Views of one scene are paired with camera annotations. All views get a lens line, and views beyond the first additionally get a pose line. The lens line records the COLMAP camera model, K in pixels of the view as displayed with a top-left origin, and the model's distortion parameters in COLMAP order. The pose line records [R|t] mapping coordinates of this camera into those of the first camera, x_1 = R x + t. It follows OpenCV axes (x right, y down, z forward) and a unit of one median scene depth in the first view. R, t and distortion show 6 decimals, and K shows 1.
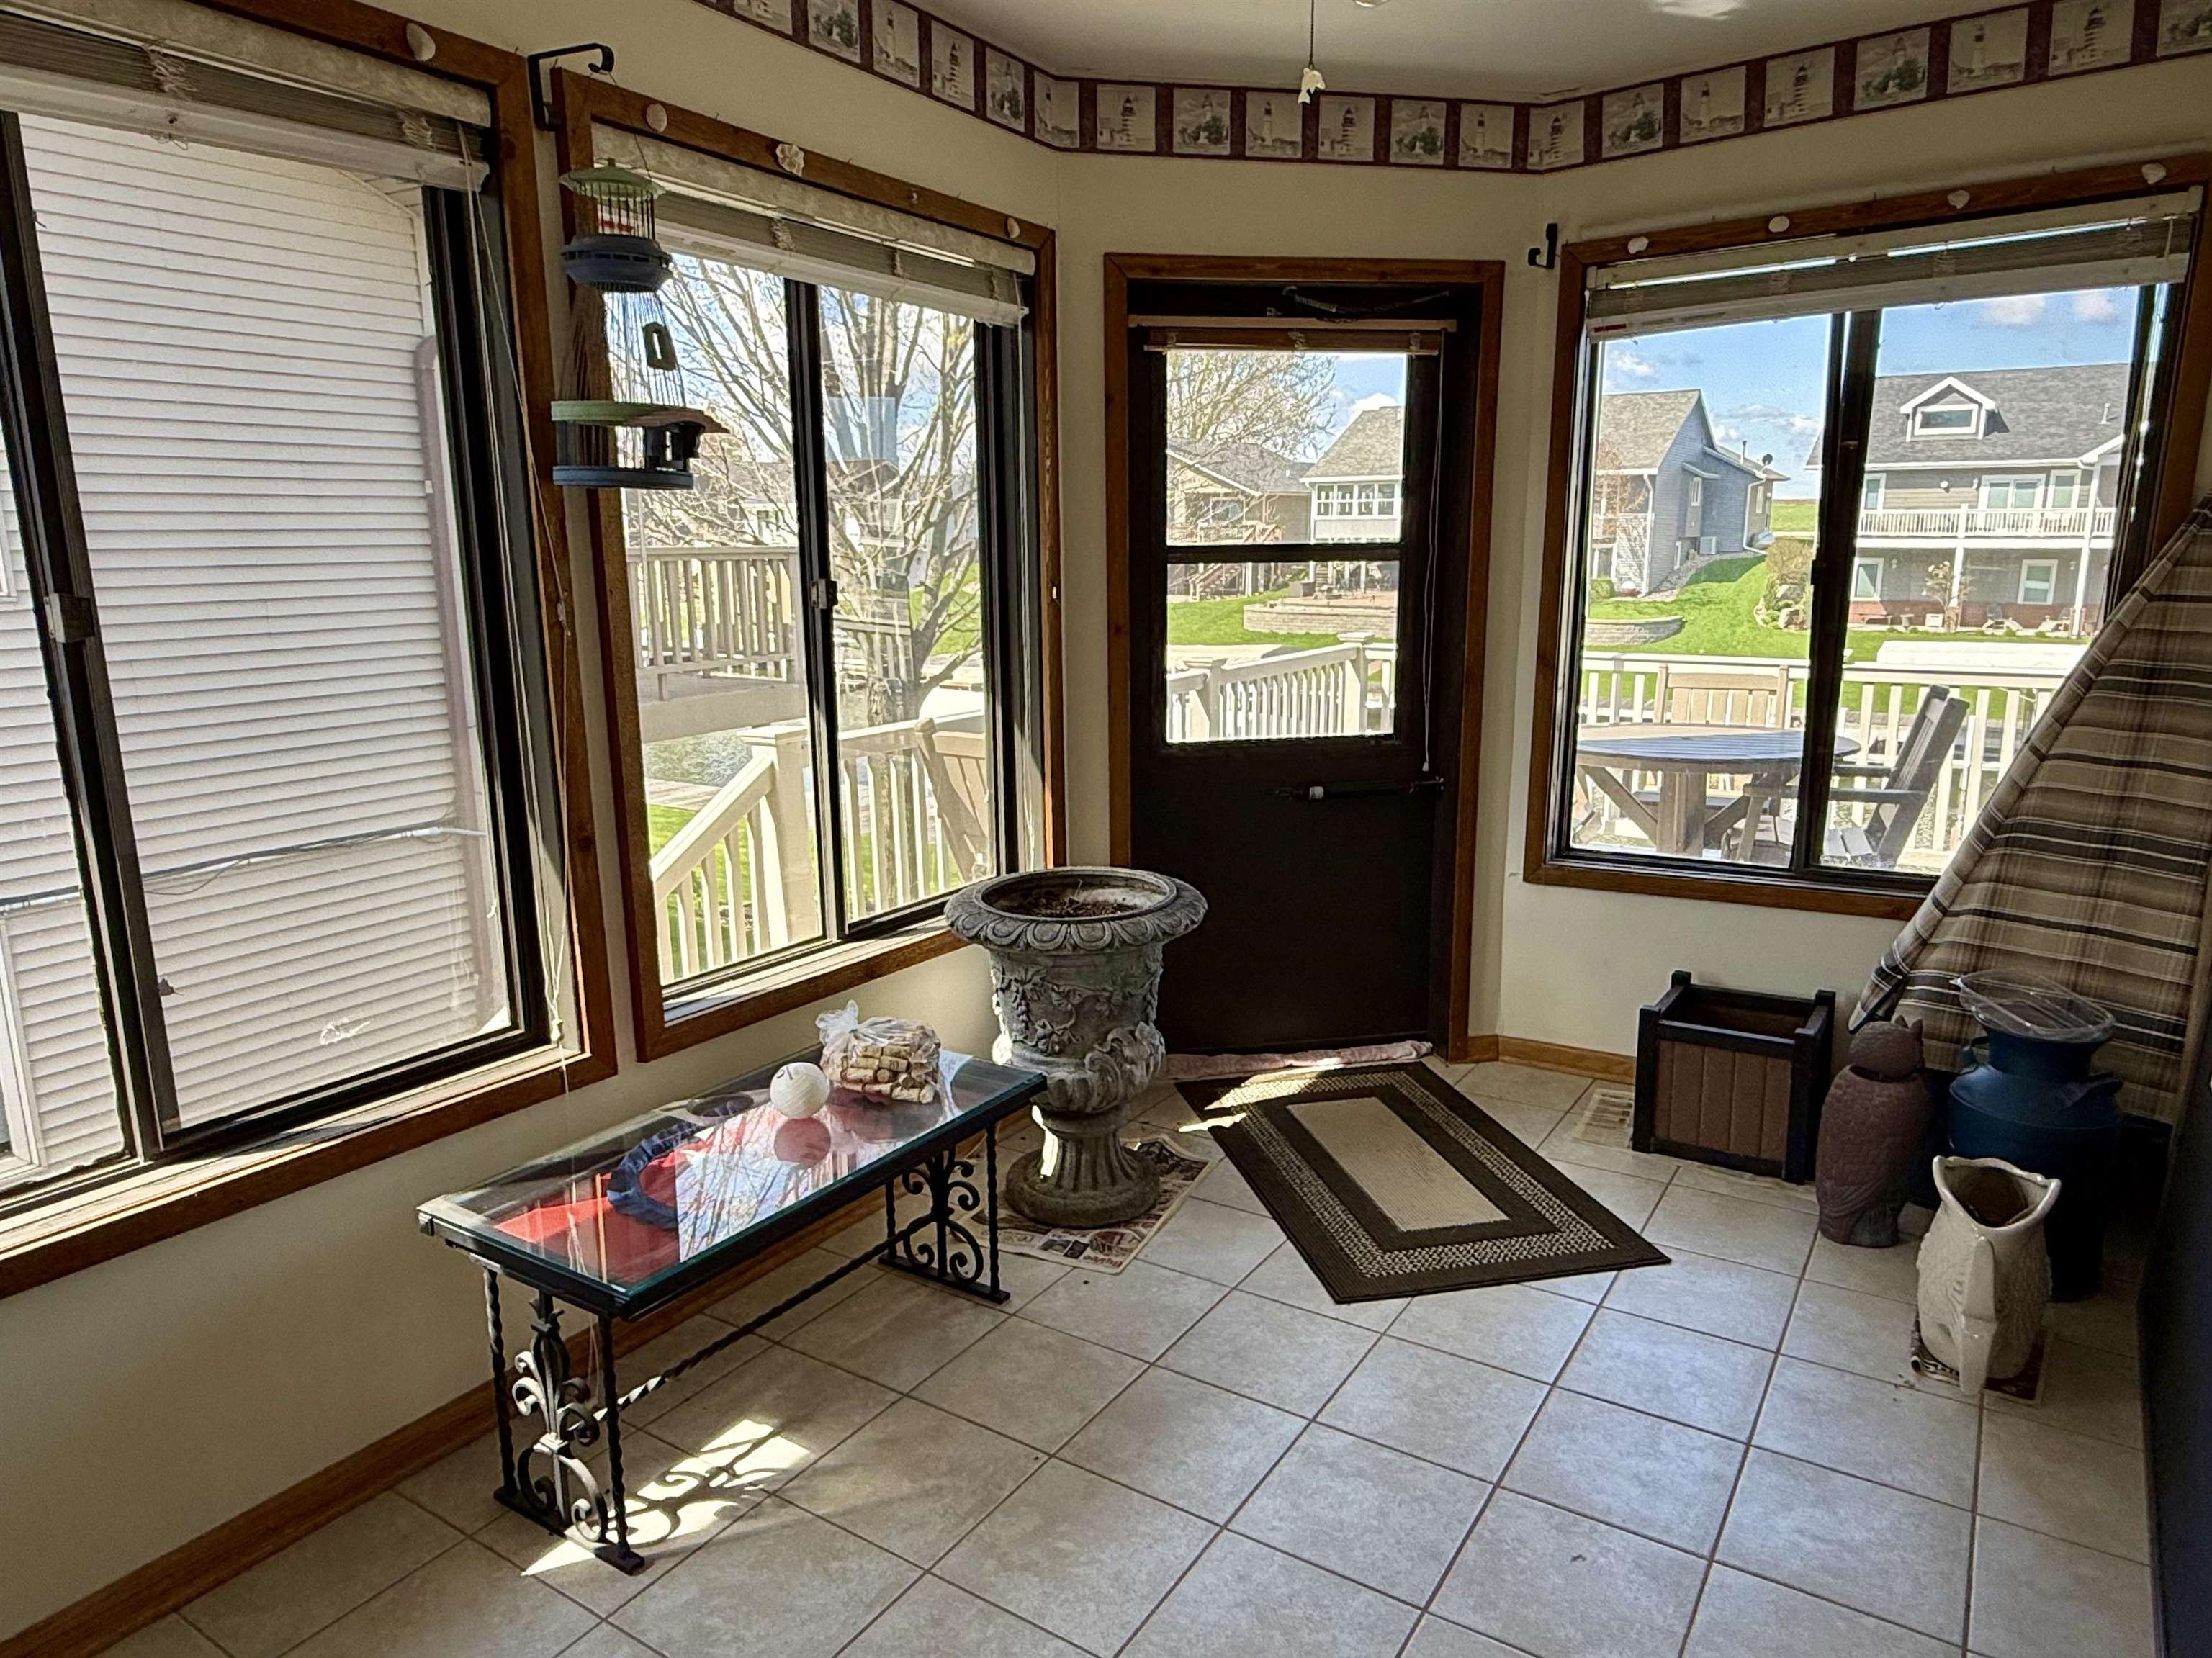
lens RADIAL K [[1403.5, 0, 1107.6], [0, 1403.5, 834.1], [0, 0, 1]] dist [0.004394, -0.005402]
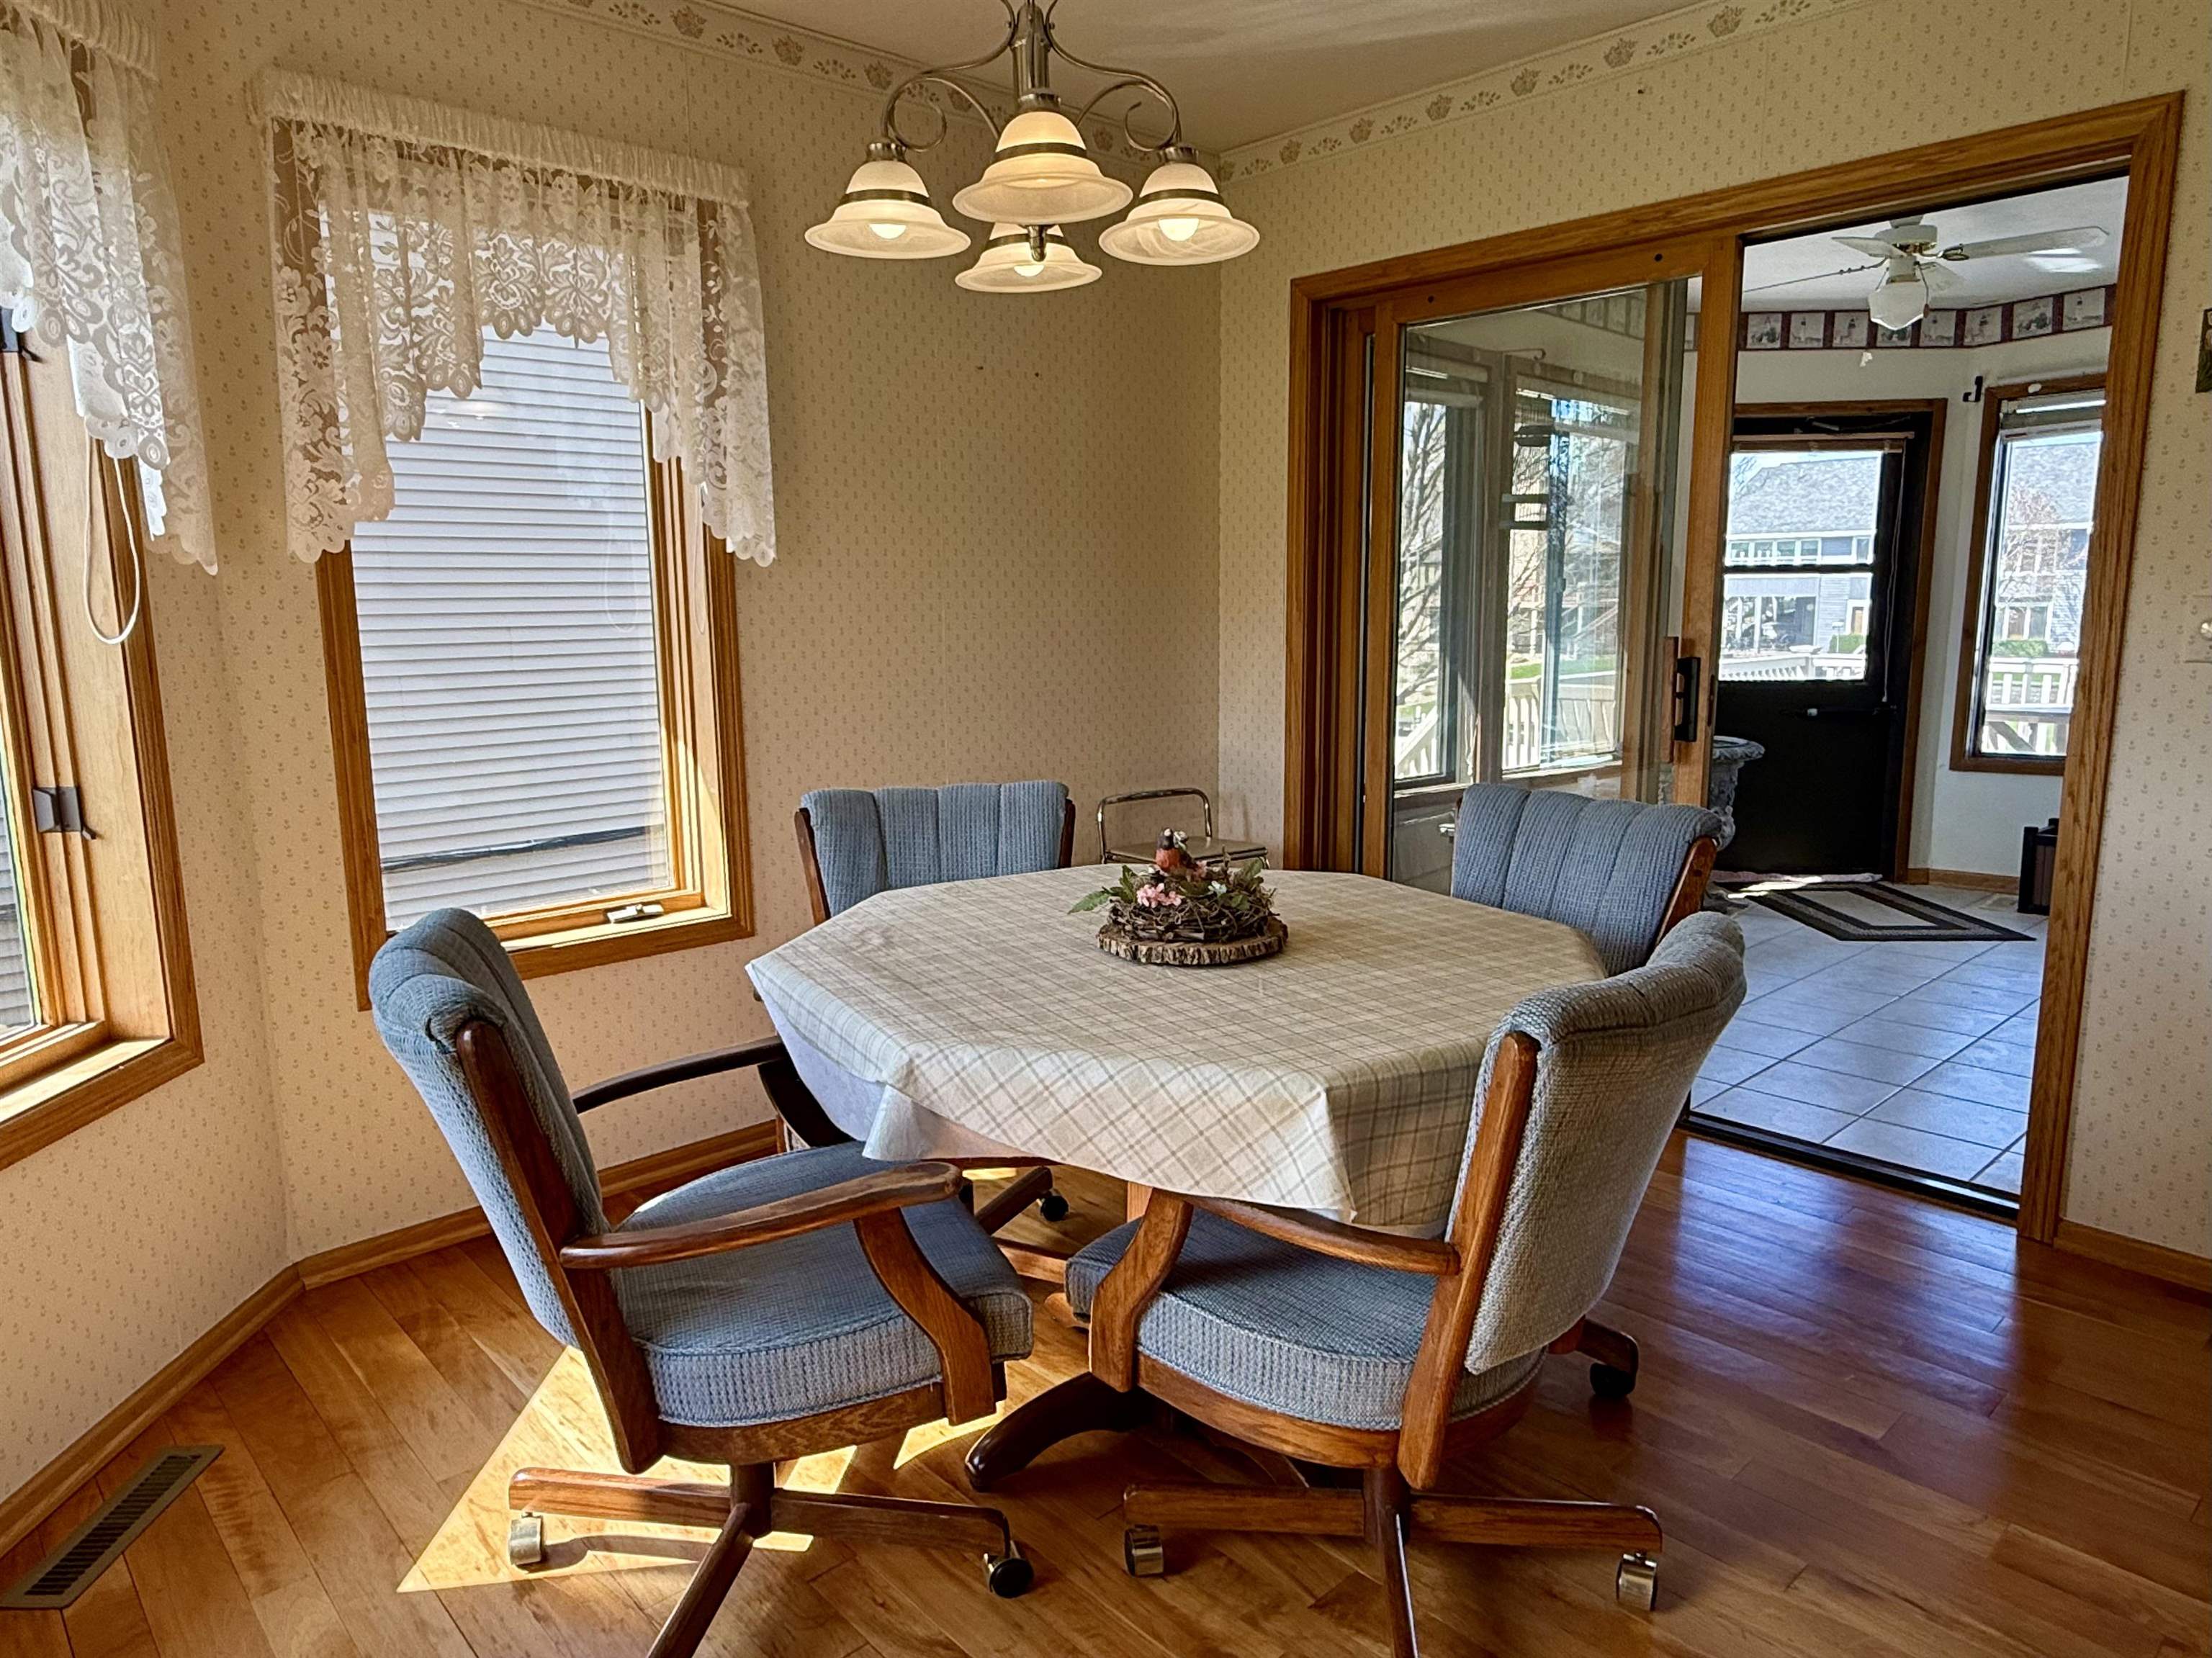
lens RADIAL K [[1403.5, 0, 1107.2], [0, 1403.5, 830.6], [0, 0, 1]] dist [0.004394, -0.005402]
pose [[0.969521, 0.040064, -0.241711, -0.268231], [-0.050953, 0.997941, -0.038968, 0.230441], [0.239652, 0.050096, 0.969566, -0.856061]]
